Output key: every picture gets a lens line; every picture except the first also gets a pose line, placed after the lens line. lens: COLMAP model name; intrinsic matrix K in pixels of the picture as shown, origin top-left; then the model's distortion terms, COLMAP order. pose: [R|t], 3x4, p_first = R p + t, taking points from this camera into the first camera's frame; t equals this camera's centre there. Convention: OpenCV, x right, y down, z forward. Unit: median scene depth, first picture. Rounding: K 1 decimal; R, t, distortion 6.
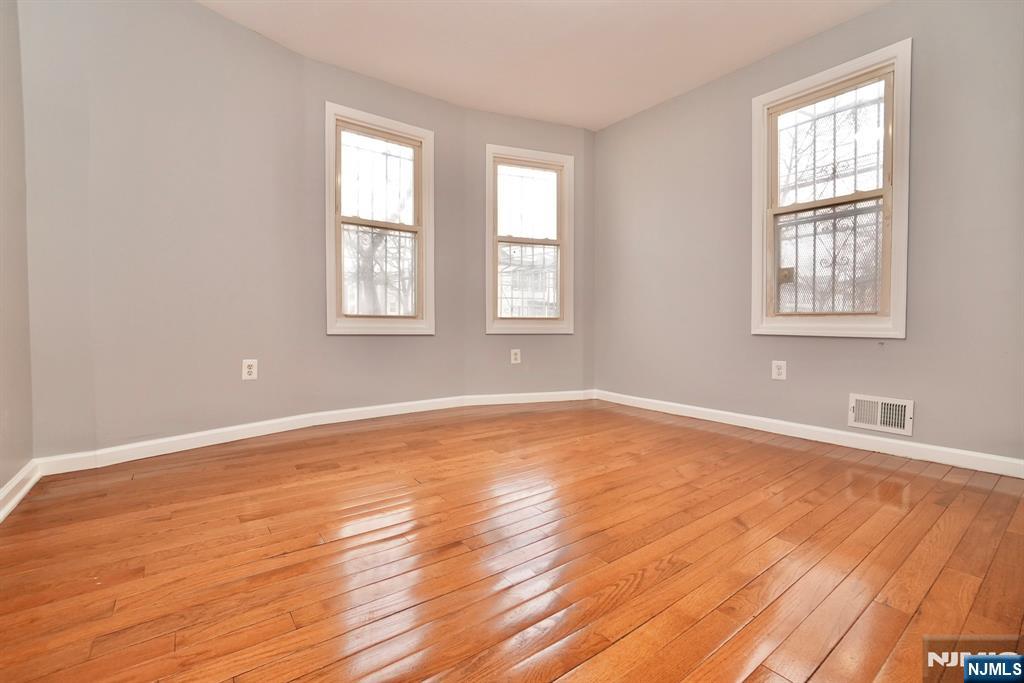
lens RADIAL K [[448.9, 0, 507.6], [0, 448.9, 336.2], [0, 0, 1]] dist [-0.056113, 0.022747]
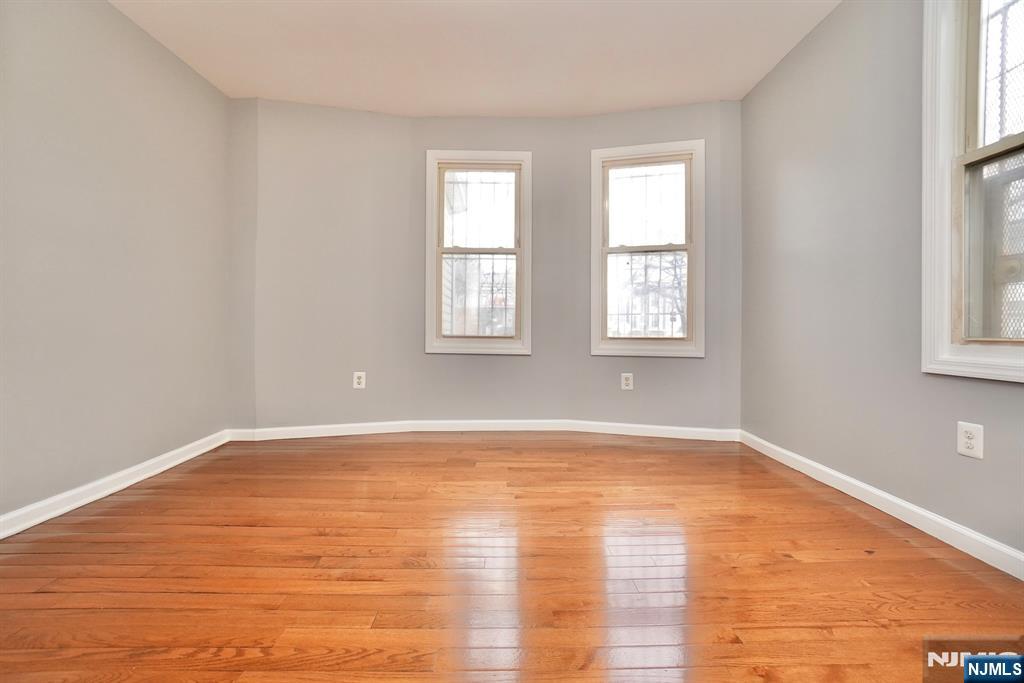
lens RADIAL K [[448.9, 0, 507.6], [0, 448.9, 336.2], [0, 0, 1]] dist [-0.056113, 0.022747]
pose [[0.810163, 0.006672, -0.586167, 0.438397], [-0.019061, 0.999706, -0.014966, -0.033602], [0.585895, 0.023297, 0.810052, 0.191623]]
